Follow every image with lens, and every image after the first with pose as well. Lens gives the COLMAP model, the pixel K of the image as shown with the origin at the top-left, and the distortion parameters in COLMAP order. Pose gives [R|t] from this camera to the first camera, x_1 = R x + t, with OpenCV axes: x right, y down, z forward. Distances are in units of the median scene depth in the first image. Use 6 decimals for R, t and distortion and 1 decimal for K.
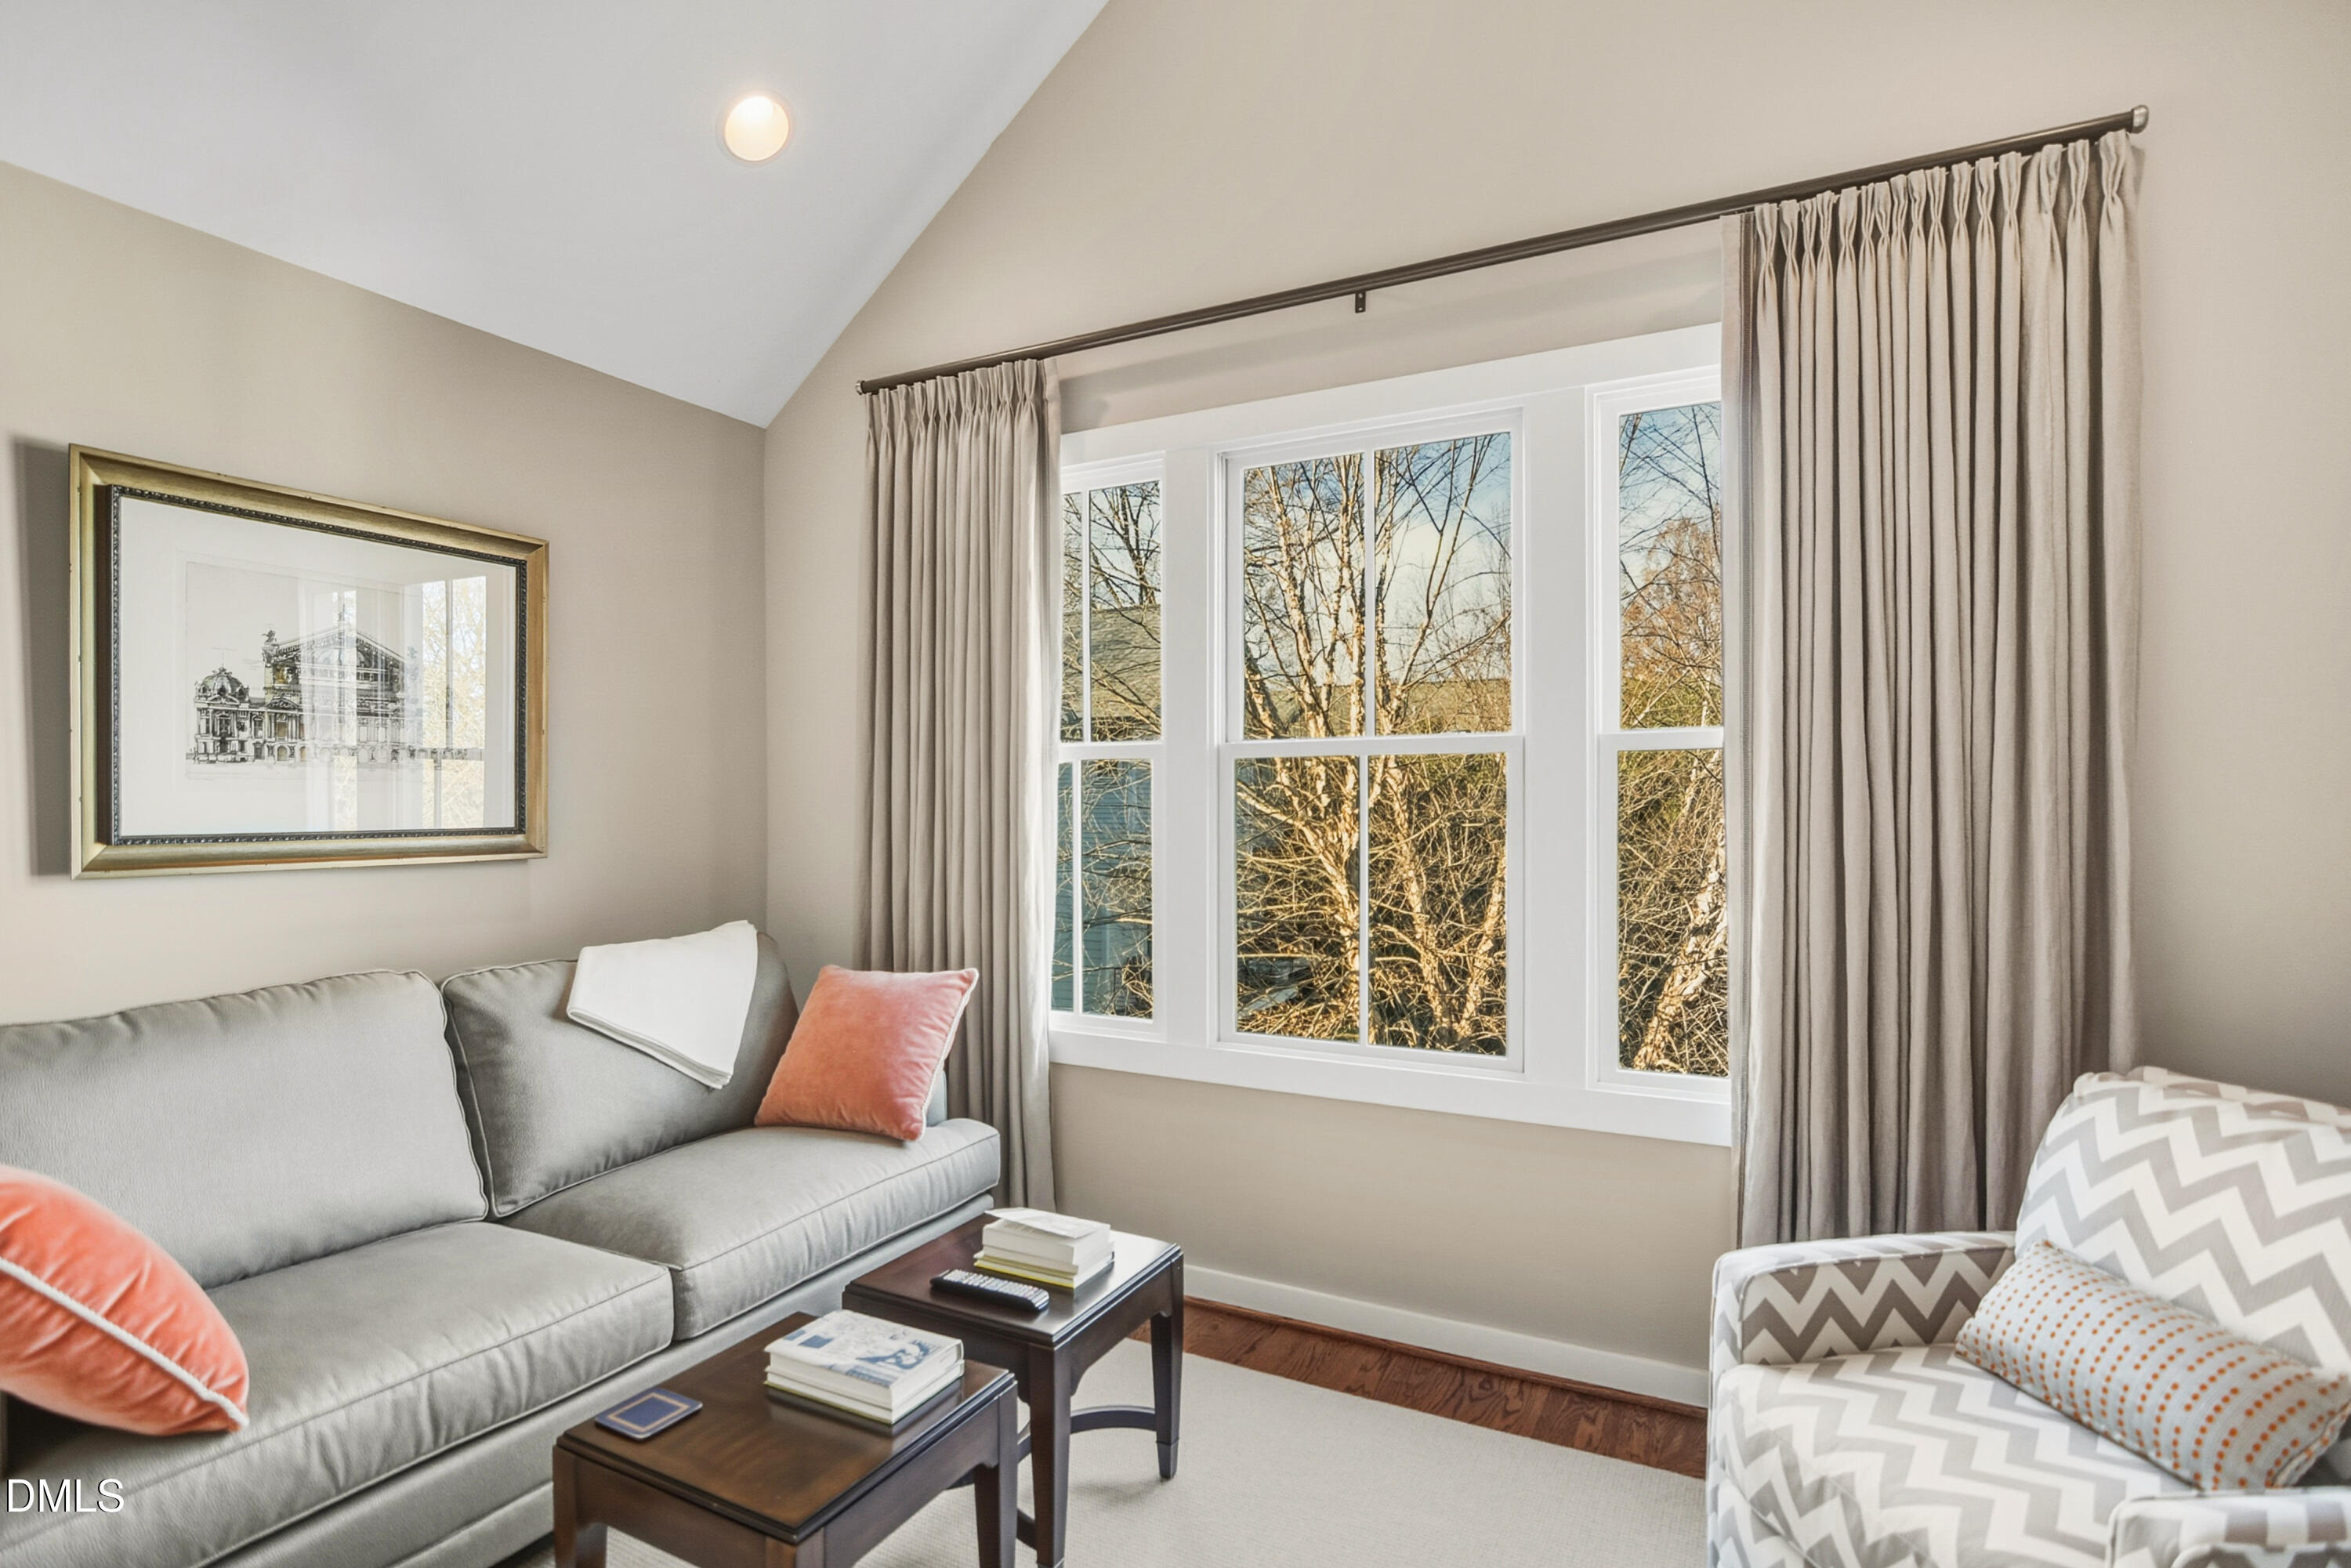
lens RADIAL K [[1208.7, 0, 1175.5], [0, 1208.7, 784.0], [0, 0, 1]] dist [-0.003092, 0.000664]
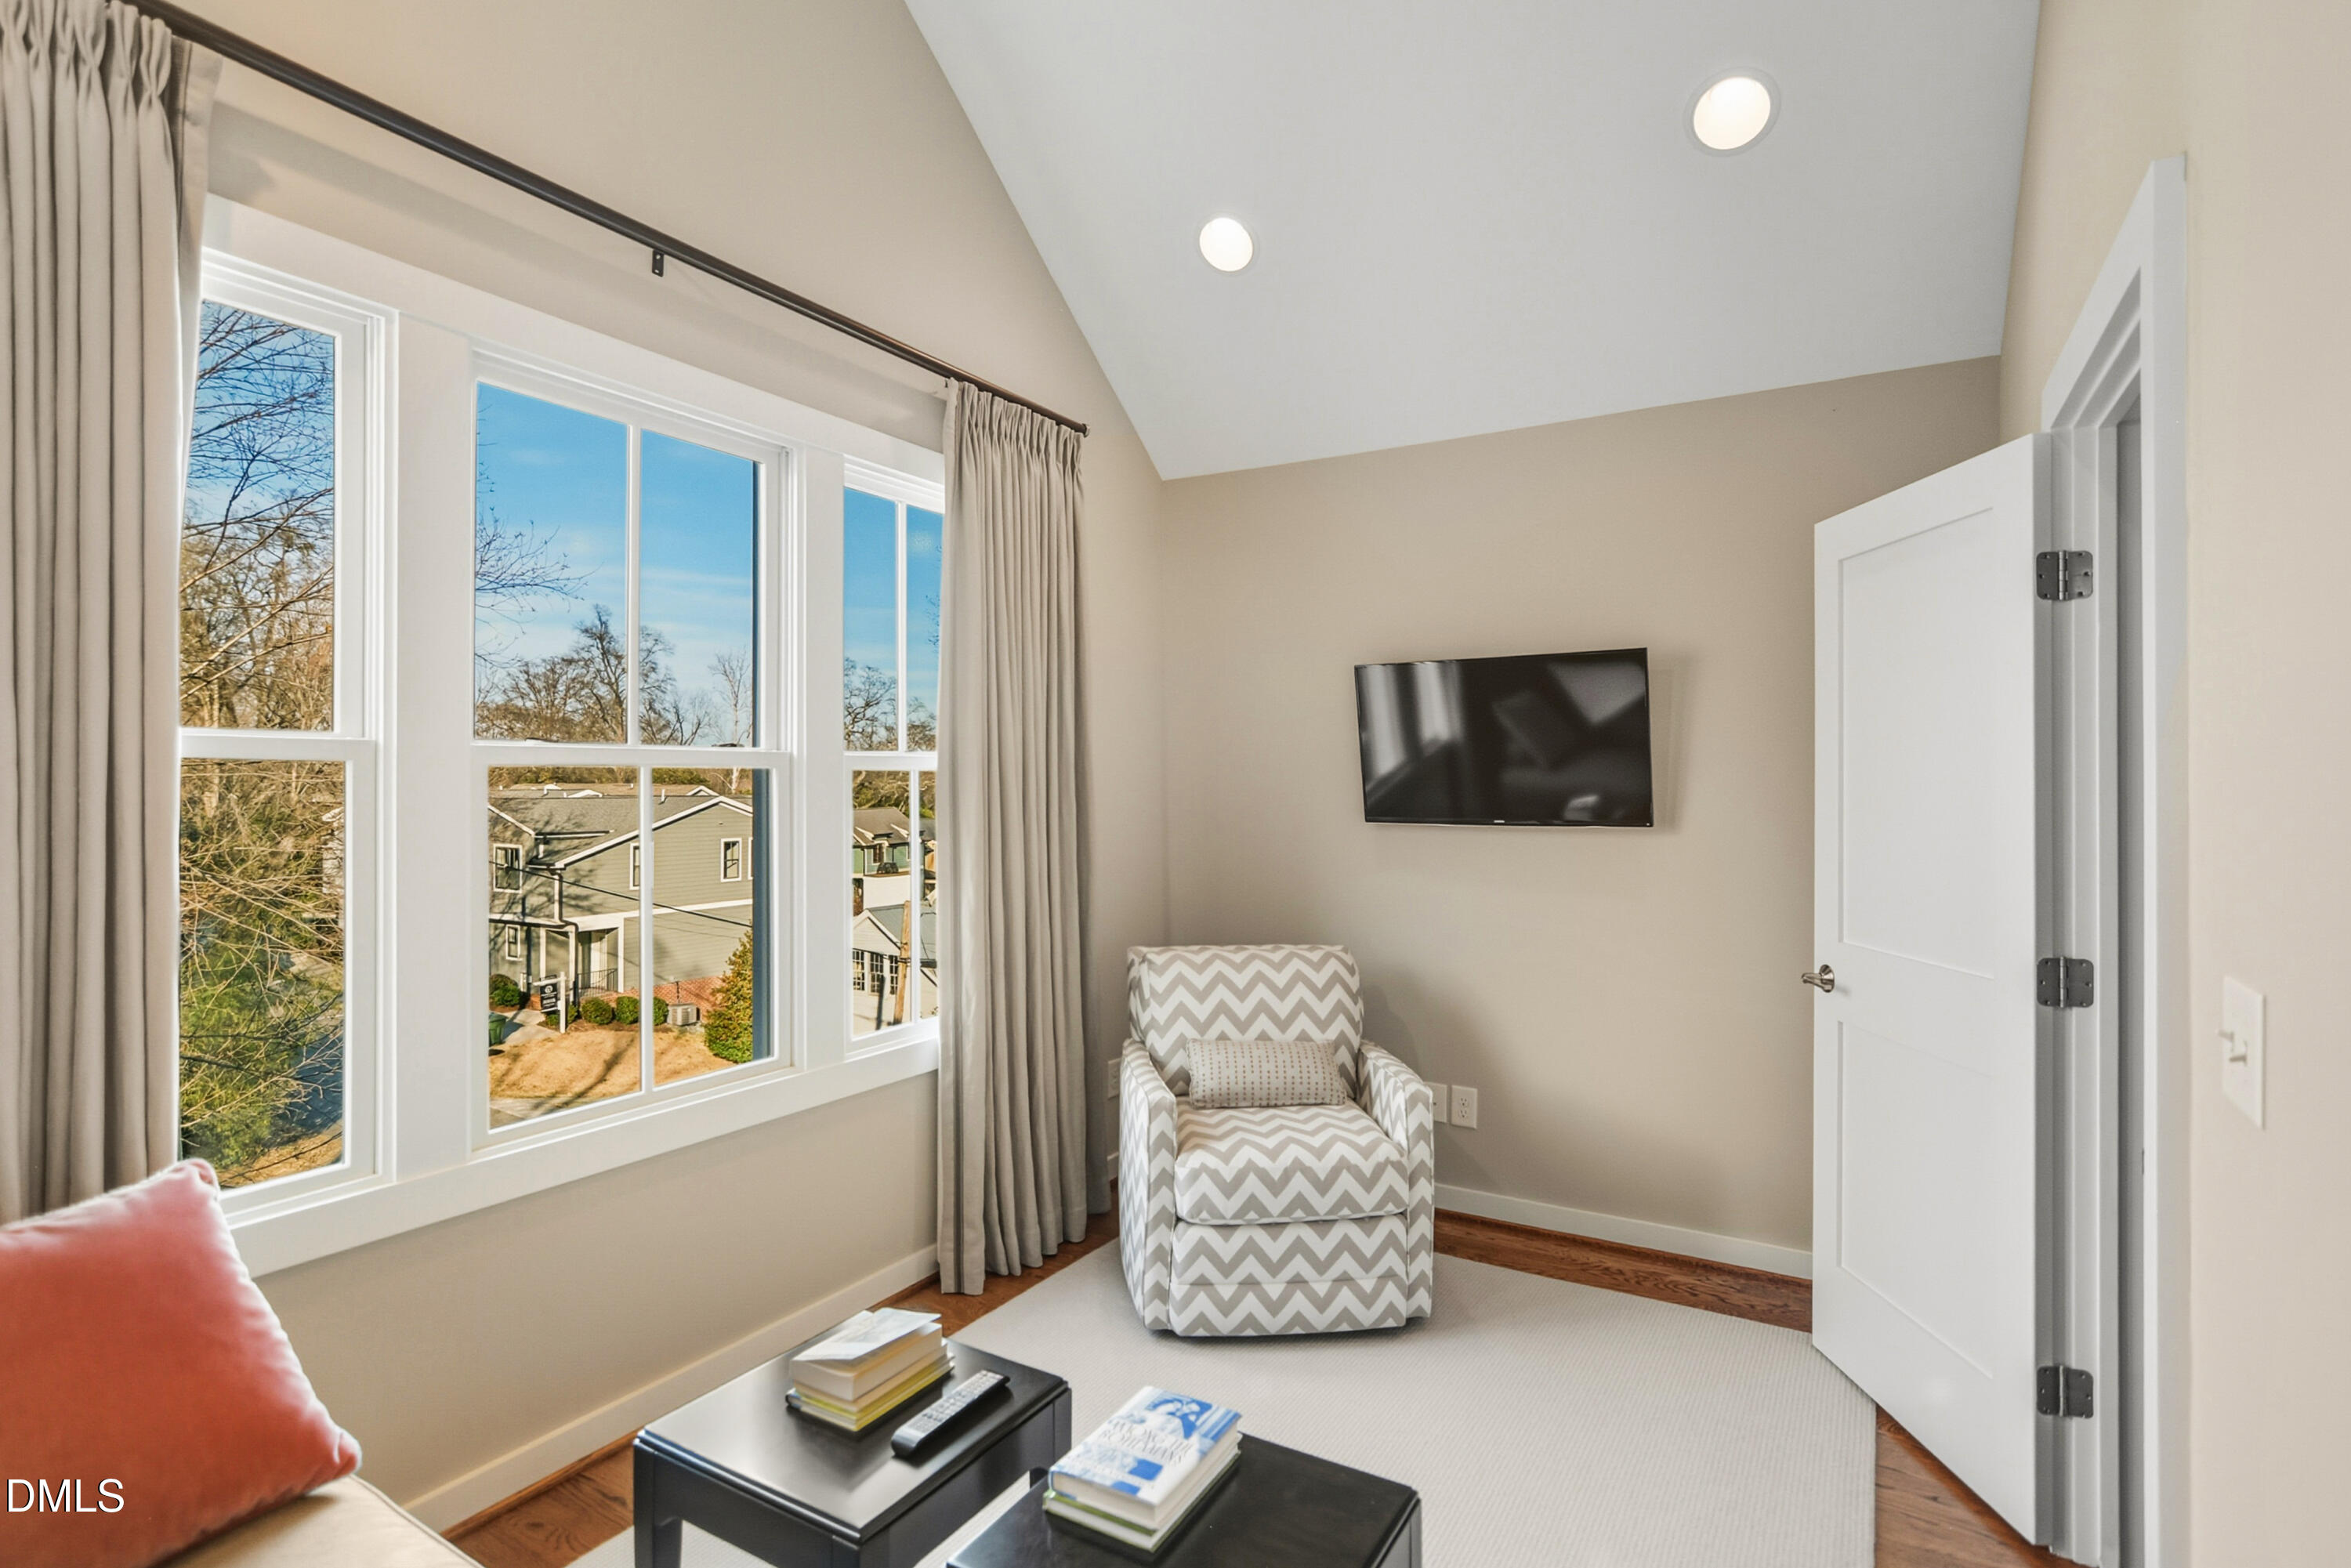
lens RADIAL K [[1148.3, 0, 1155.5], [0, 1148.3, 791.6], [0, 0, 1]] dist [-0.012441, 0.000901]
pose [[0.061824, -0.000357, 0.998087, -0.750003], [-0.005752, 0.999983, 0.000714, -0.009906], [-0.998070, -0.005785, 0.061821, 0.646015]]
